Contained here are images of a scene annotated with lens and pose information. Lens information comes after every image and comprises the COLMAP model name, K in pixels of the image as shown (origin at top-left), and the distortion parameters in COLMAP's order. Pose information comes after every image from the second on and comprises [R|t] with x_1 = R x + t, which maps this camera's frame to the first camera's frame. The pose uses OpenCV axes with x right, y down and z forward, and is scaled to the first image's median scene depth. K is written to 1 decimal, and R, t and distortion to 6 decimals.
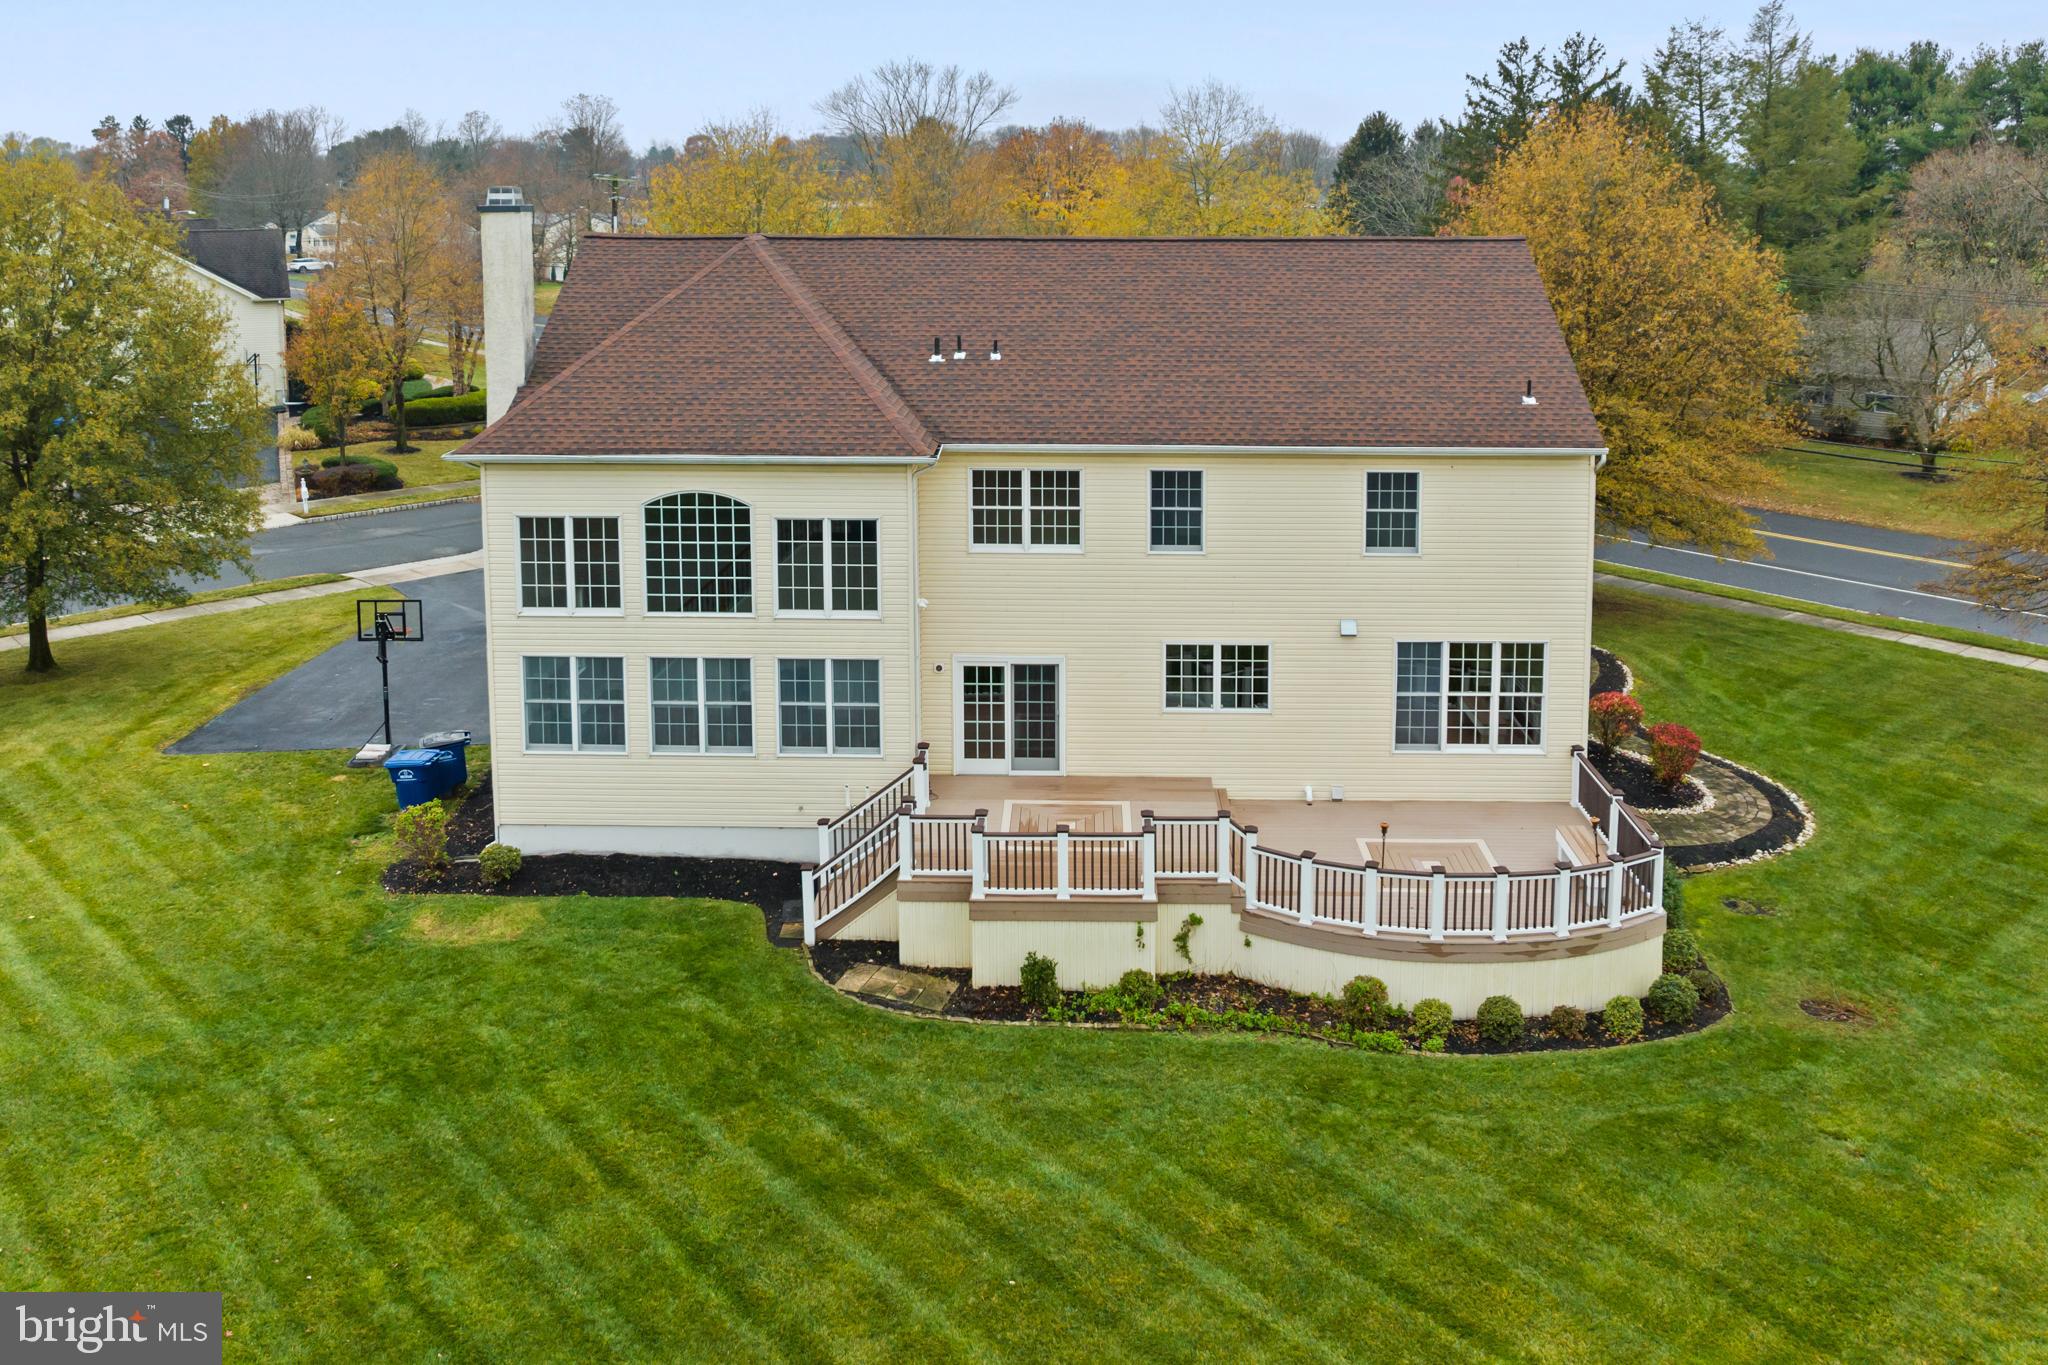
lens RADIAL K [[1697.7, 0, 1029.2], [0, 1697.7, 341.6], [0, 0, 1]] dist [-0.027692, -0.008128]
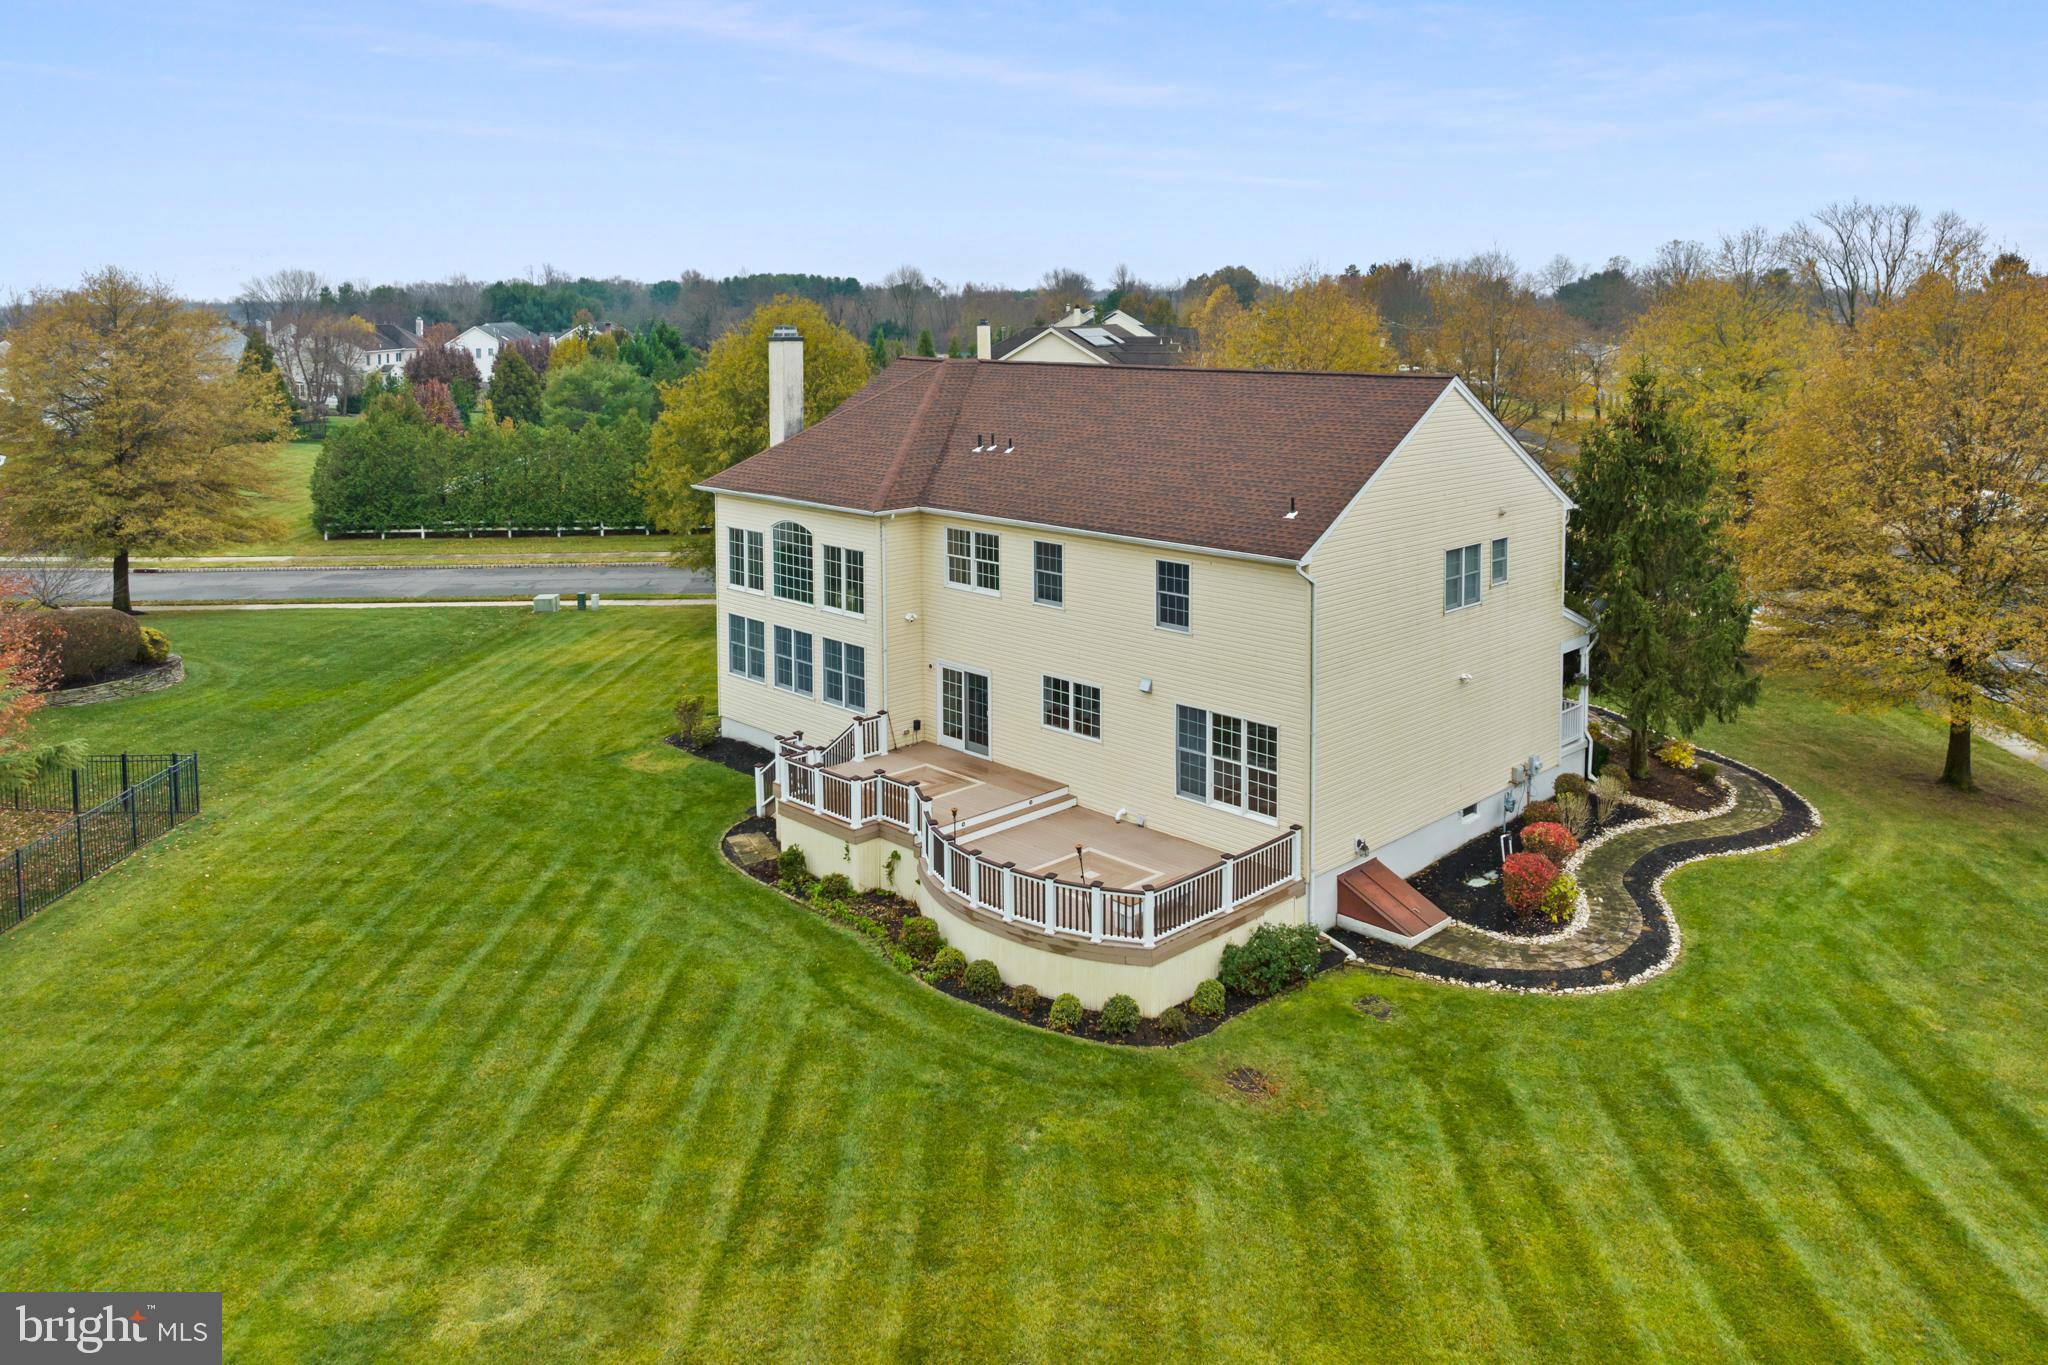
lens RADIAL K [[1490.4, 0, 1089.7], [0, 1490.4, 377.4], [0, 0, 1]] dist [-0.013057, -0.023411]
pose [[0.737326, 0.028666, -0.674928, 0.887762], [-0.064660, 0.997507, -0.028272, -0.022011], [0.672435, 0.064487, 0.737342, 0.156241]]
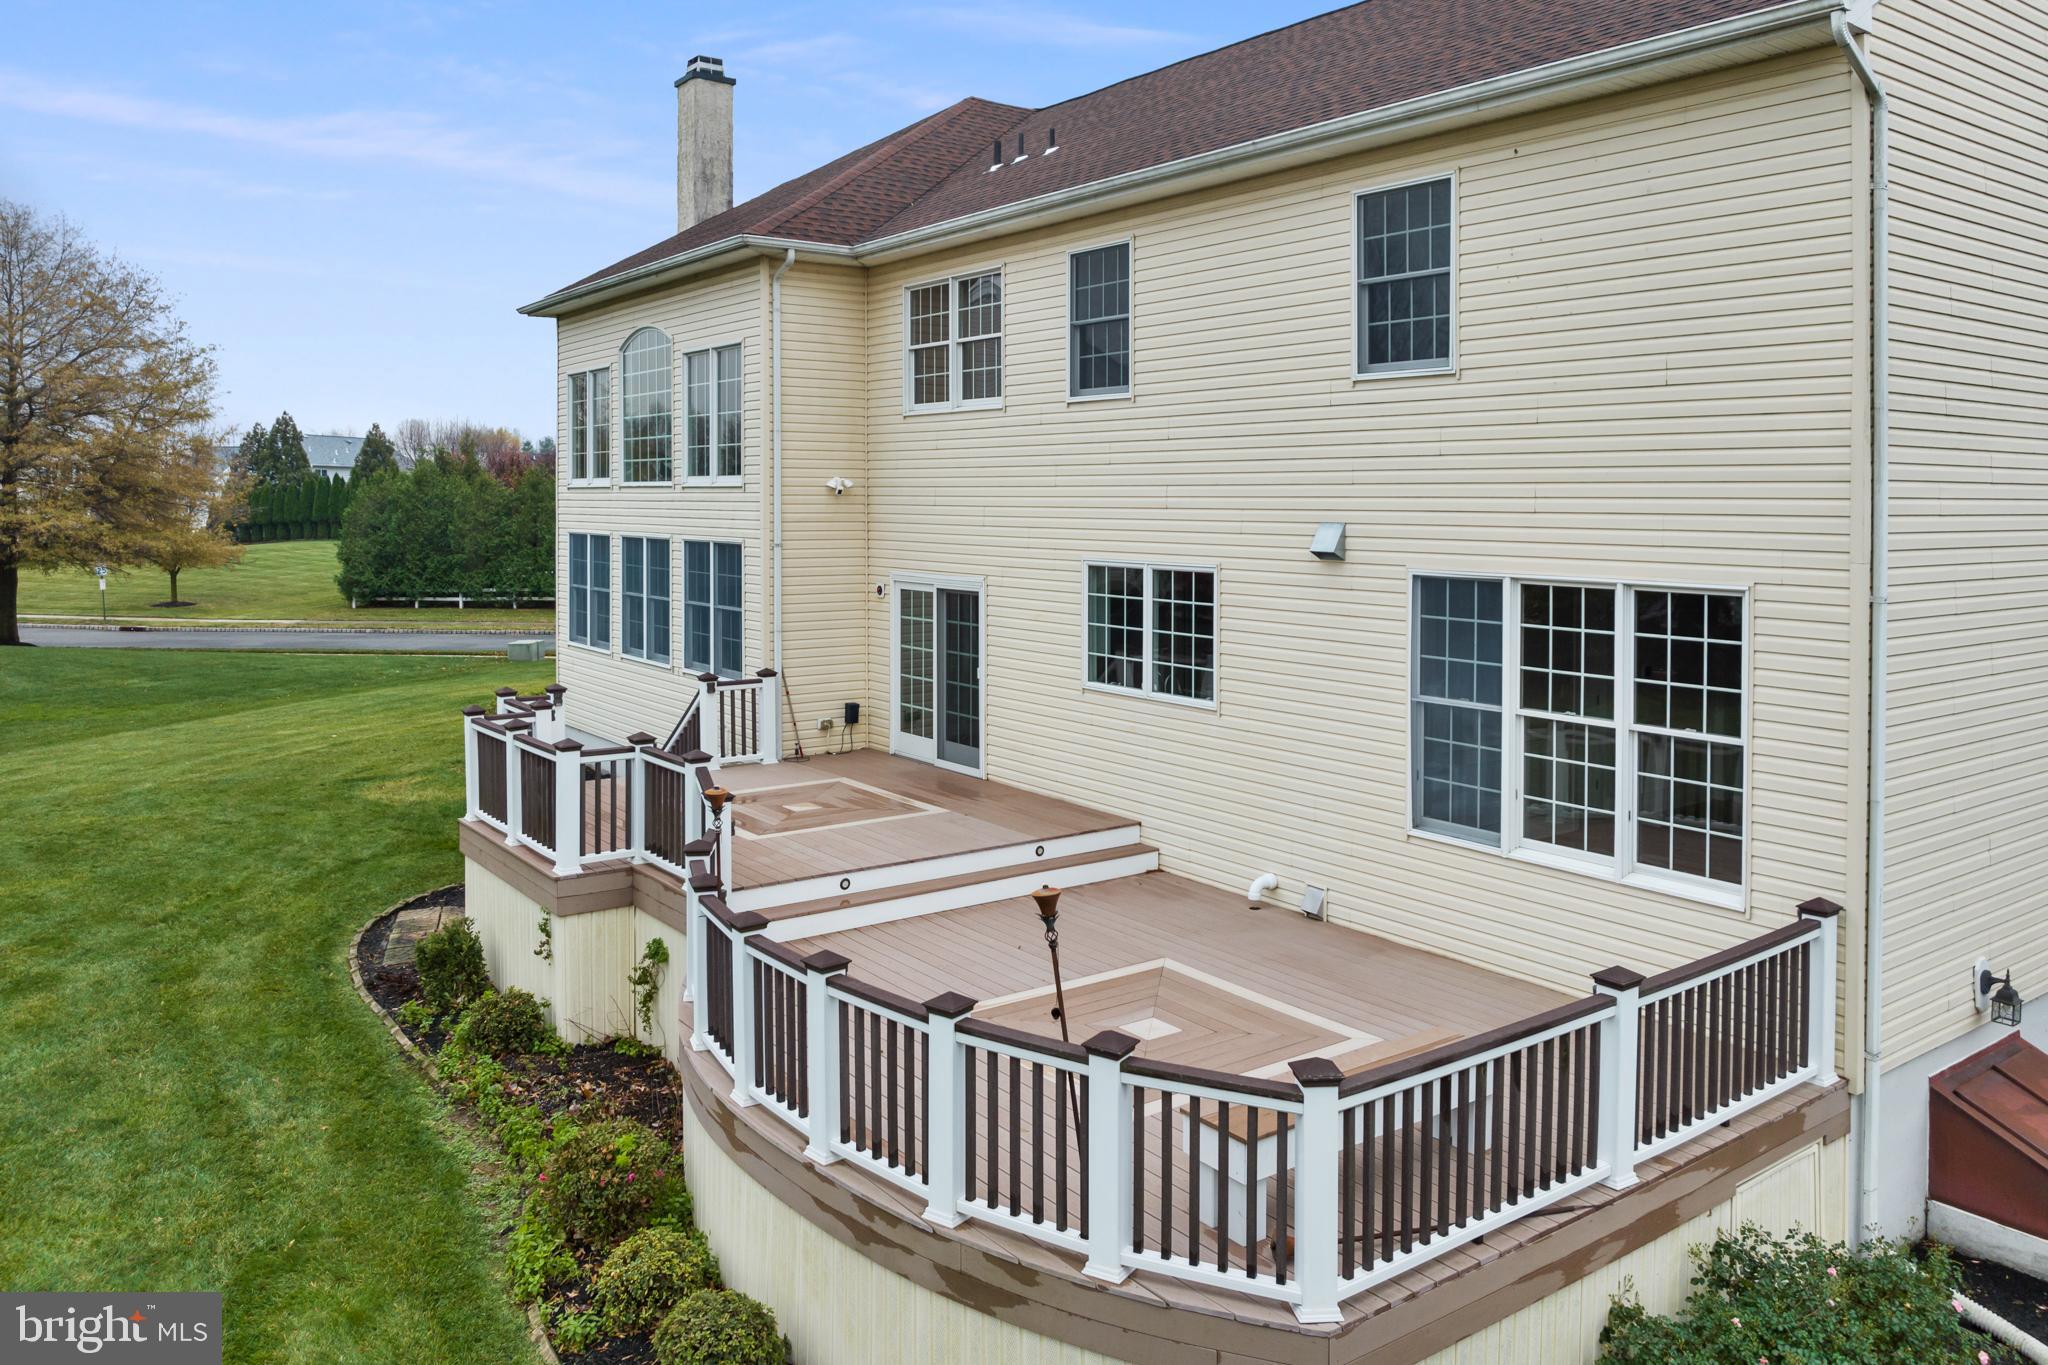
lens RADIAL K [[1497.7, 0, 1034.6], [0, 1497.7, 501.2], [0, 0, 1]] dist [-0.028644, -0.007307]
pose [[0.610459, 0.001664, -0.792046, 0.466283], [-0.077965, 0.995268, -0.057999, 0.189017], [0.788201, 0.097158, 0.607700, 0.686099]]
